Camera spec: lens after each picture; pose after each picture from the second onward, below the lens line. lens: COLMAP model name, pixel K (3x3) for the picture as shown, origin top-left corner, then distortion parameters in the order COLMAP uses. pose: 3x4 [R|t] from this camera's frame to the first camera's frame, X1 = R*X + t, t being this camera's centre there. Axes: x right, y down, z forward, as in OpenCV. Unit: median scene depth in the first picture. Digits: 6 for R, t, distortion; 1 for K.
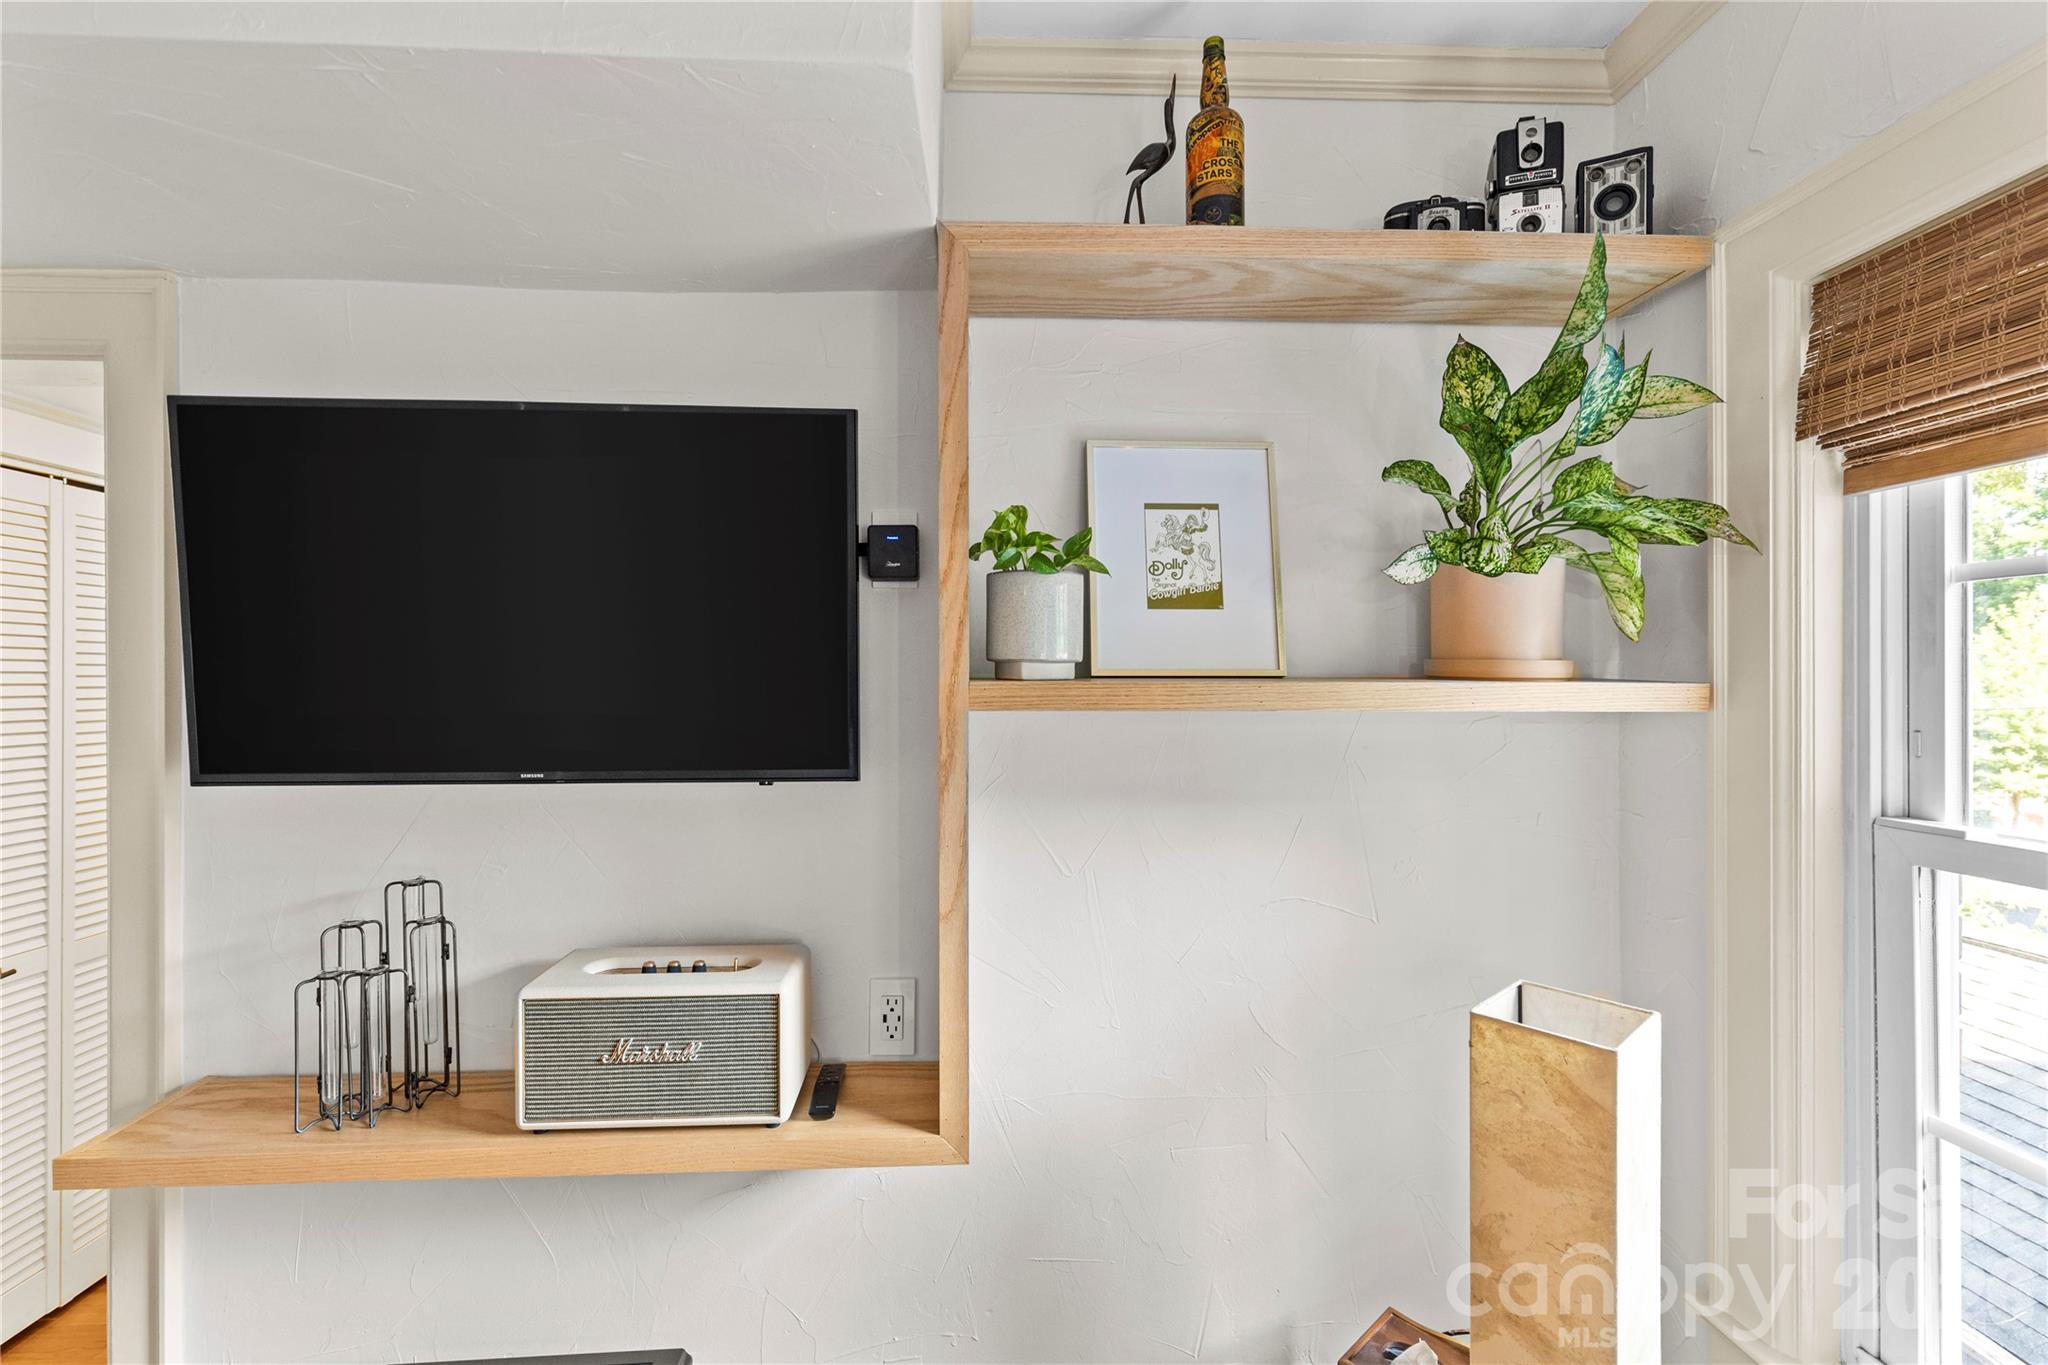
lens RADIAL K [[913.2, 0, 1010.5], [0, 913.2, 683.9], [0, 0, 1]] dist [0.000557, 0.000104]
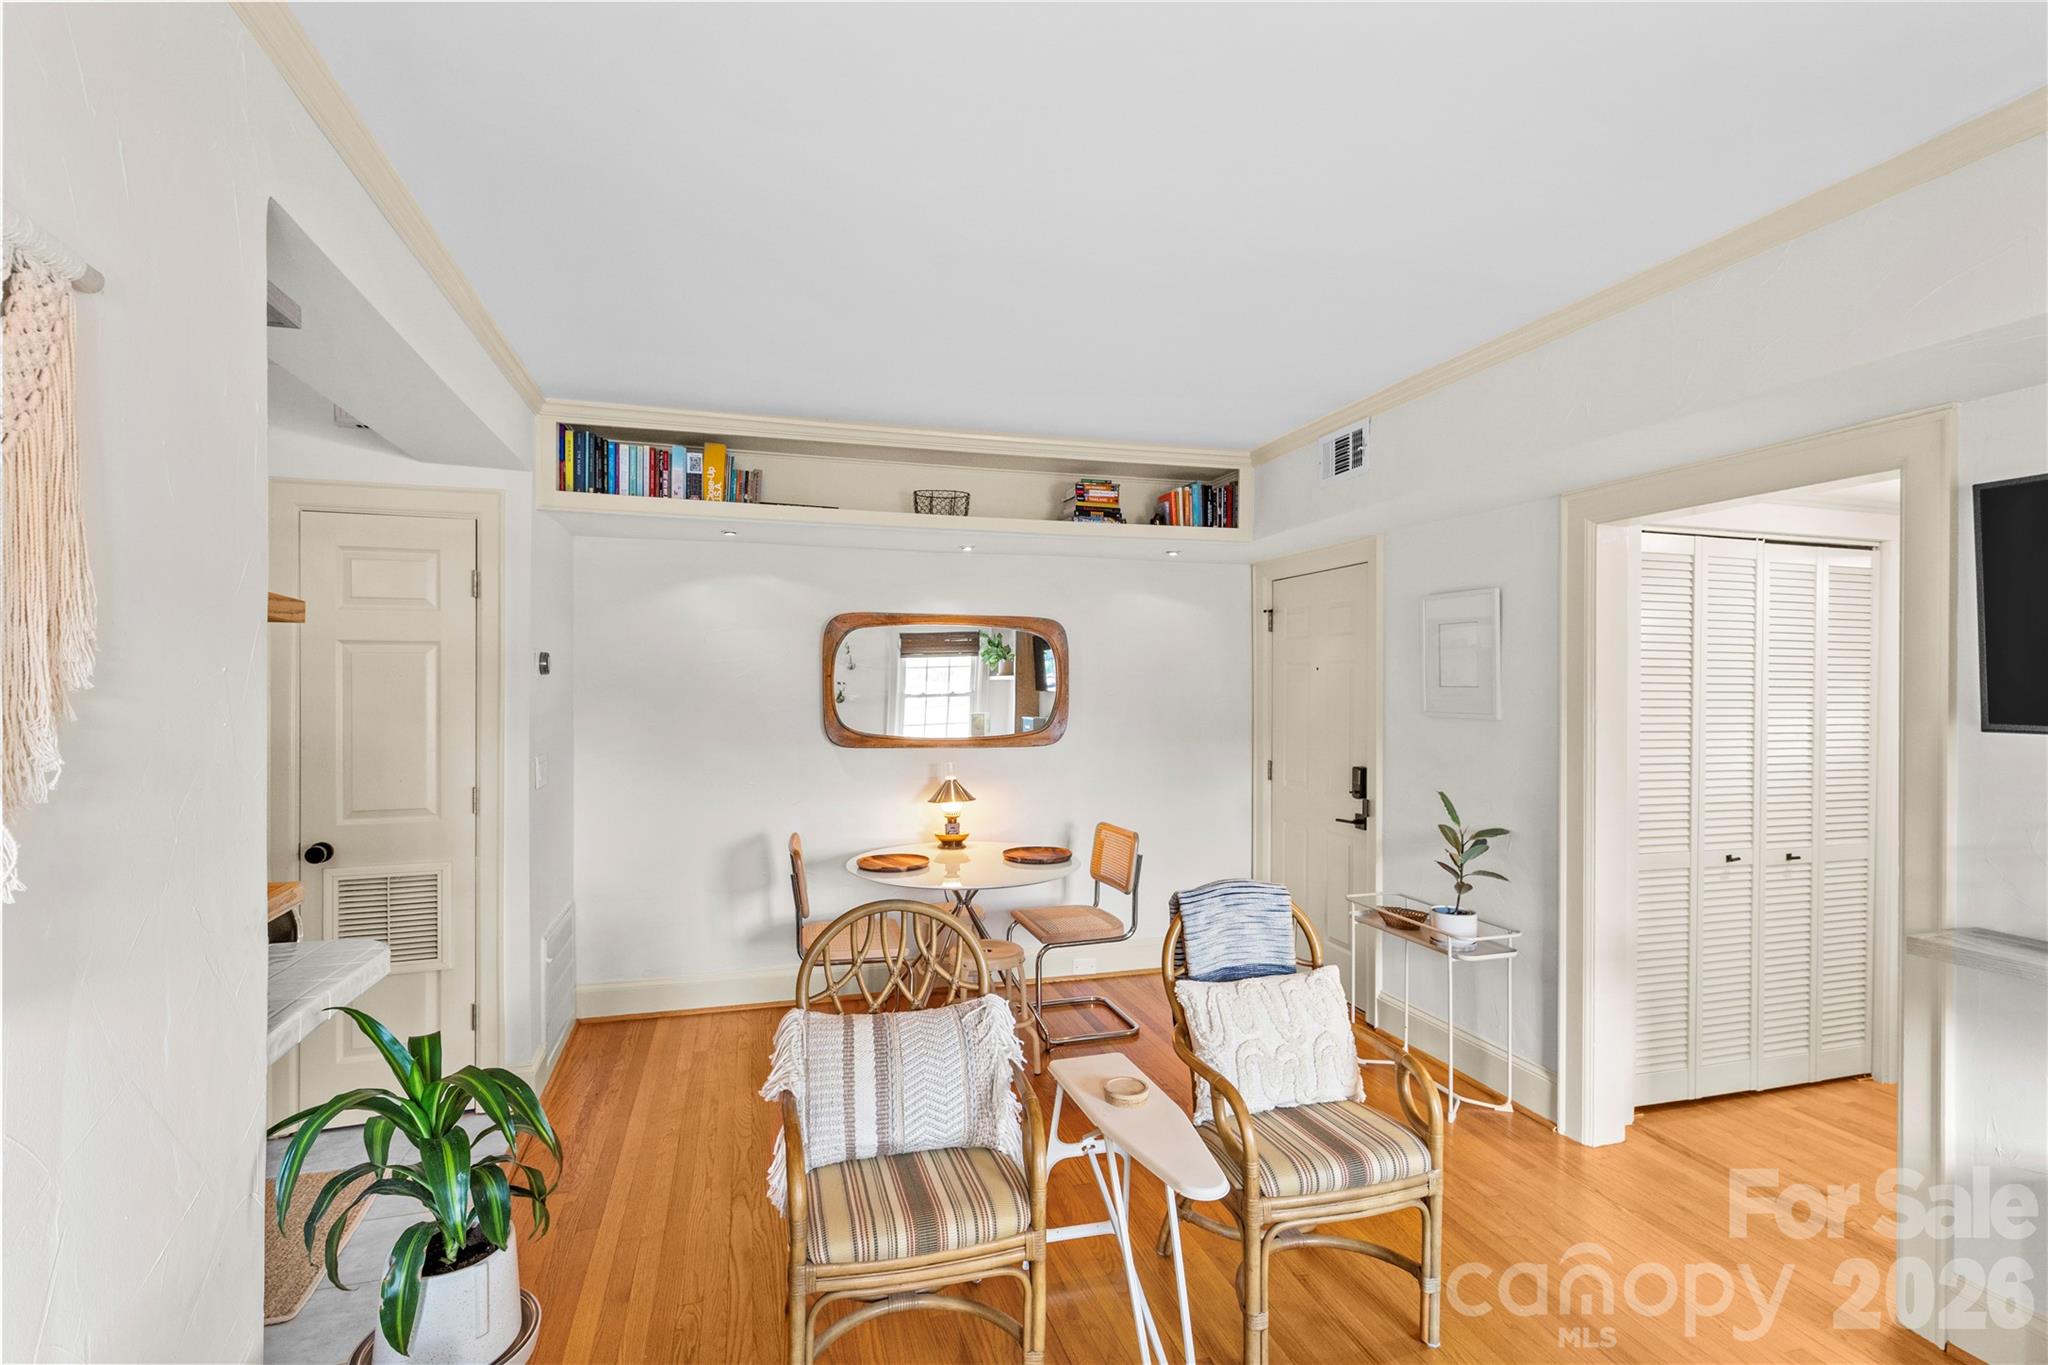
lens RADIAL K [[913.2, 0, 1010.5], [0, 913.2, 683.9], [0, 0, 1]] dist [0.000557, 0.000104]
pose [[0.239543, 0.002014, -0.970884, 0.222115], [-0.013034, 0.999914, -0.001141, 0.054601], [0.970798, 0.012928, 0.239549, -0.991028]]
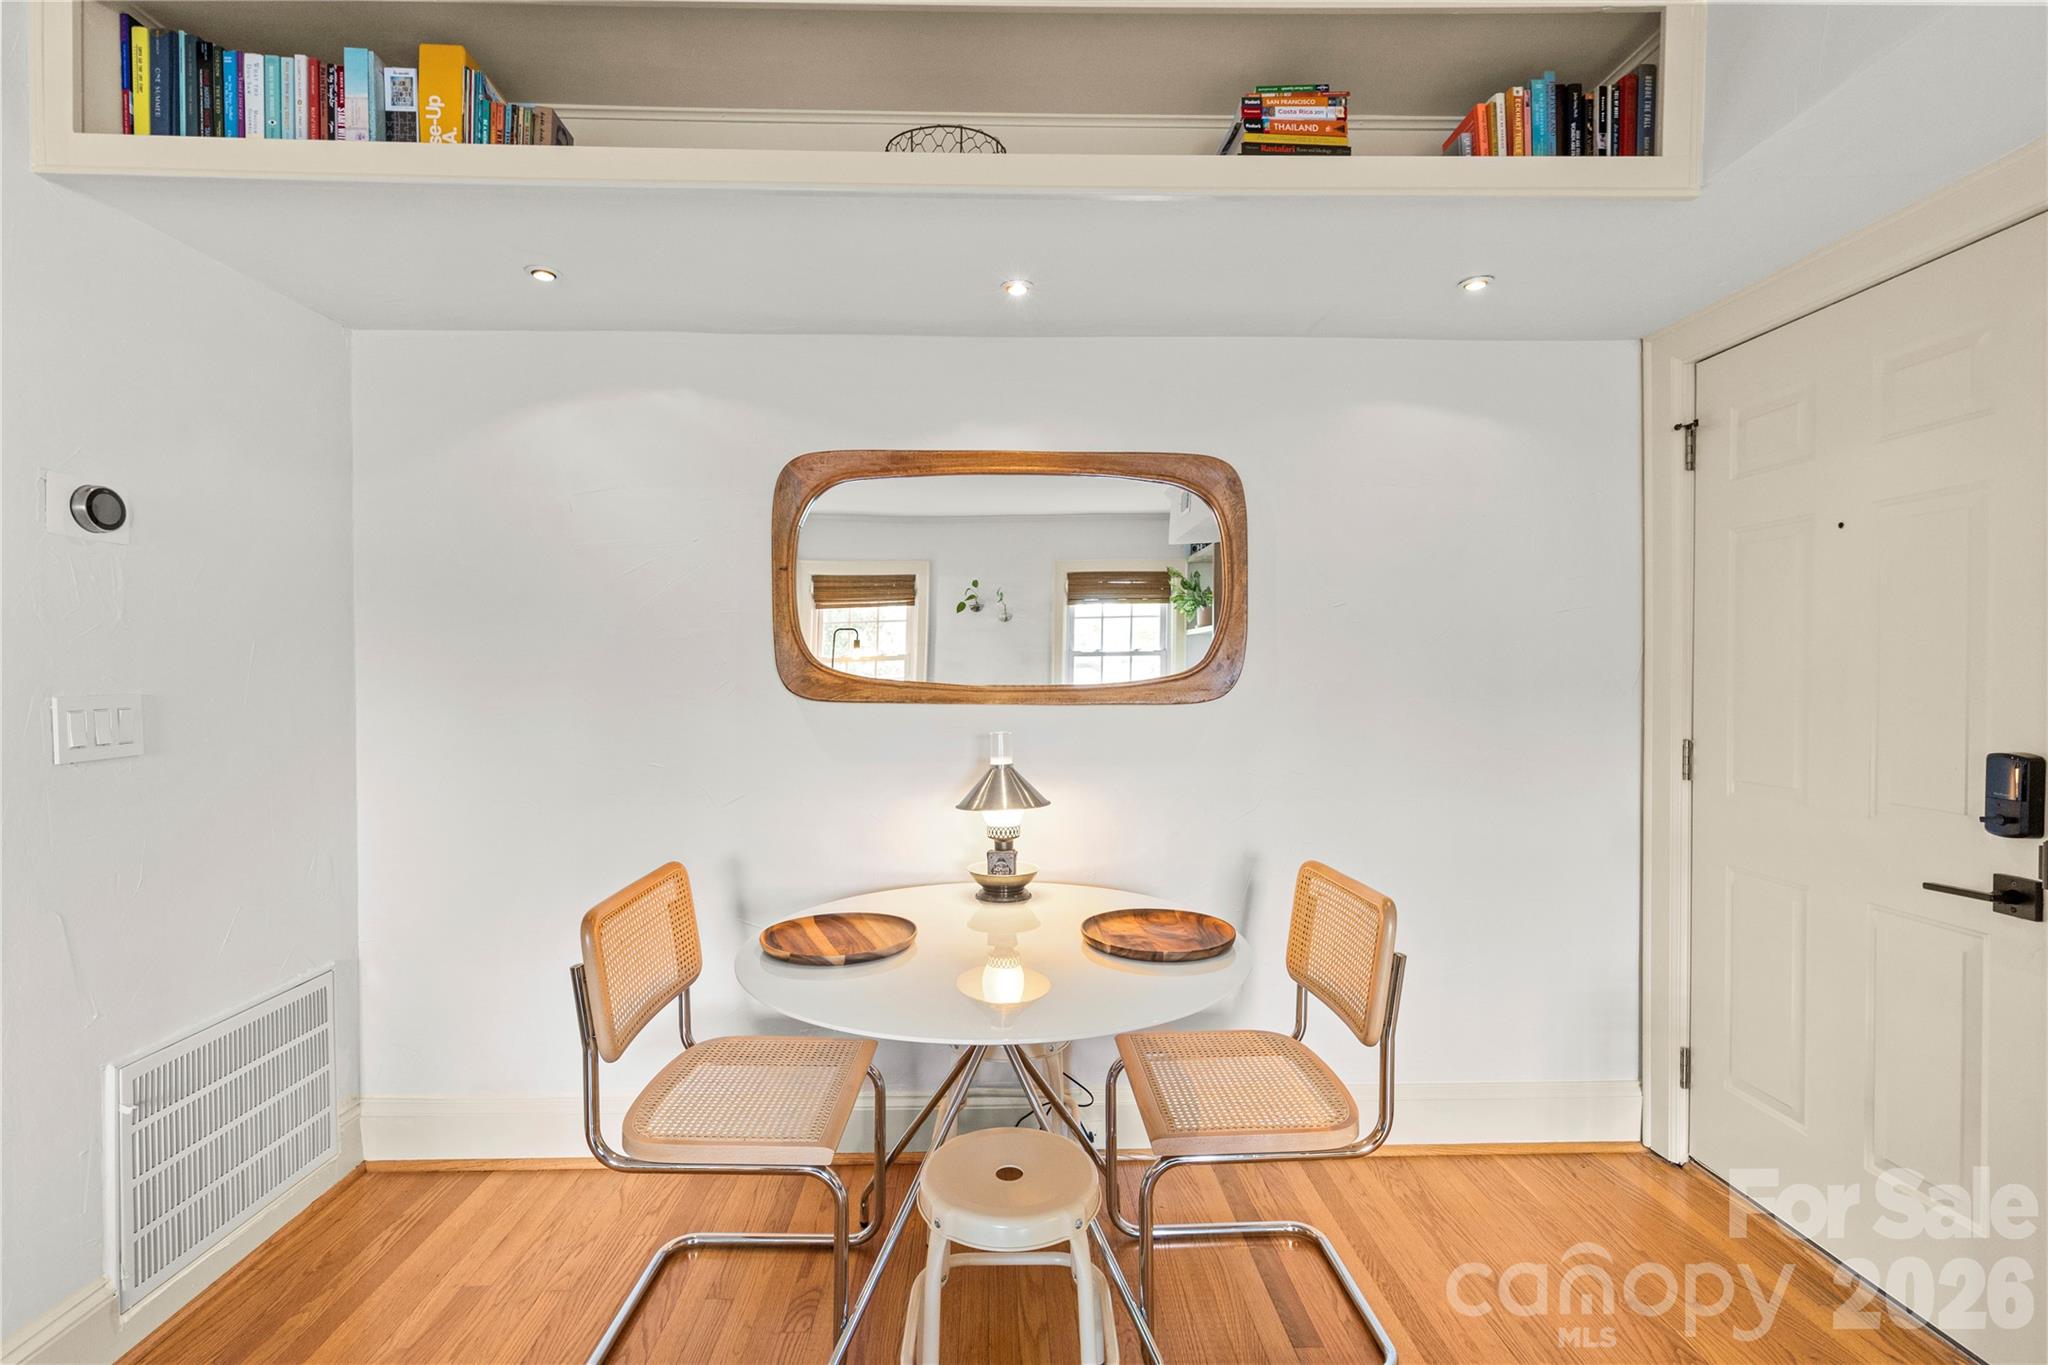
lens RADIAL K [[922.3, 0, 1019.6], [0, 922.3, 678.1], [0, 0, 1]] dist [0.001709, 0.000369]
pose [[-0.004215, 0.012873, -0.999908, -1.388296], [-0.008347, 0.999882, 0.012907, 0.224556], [0.999956, 0.008400, -0.004107, -0.345891]]
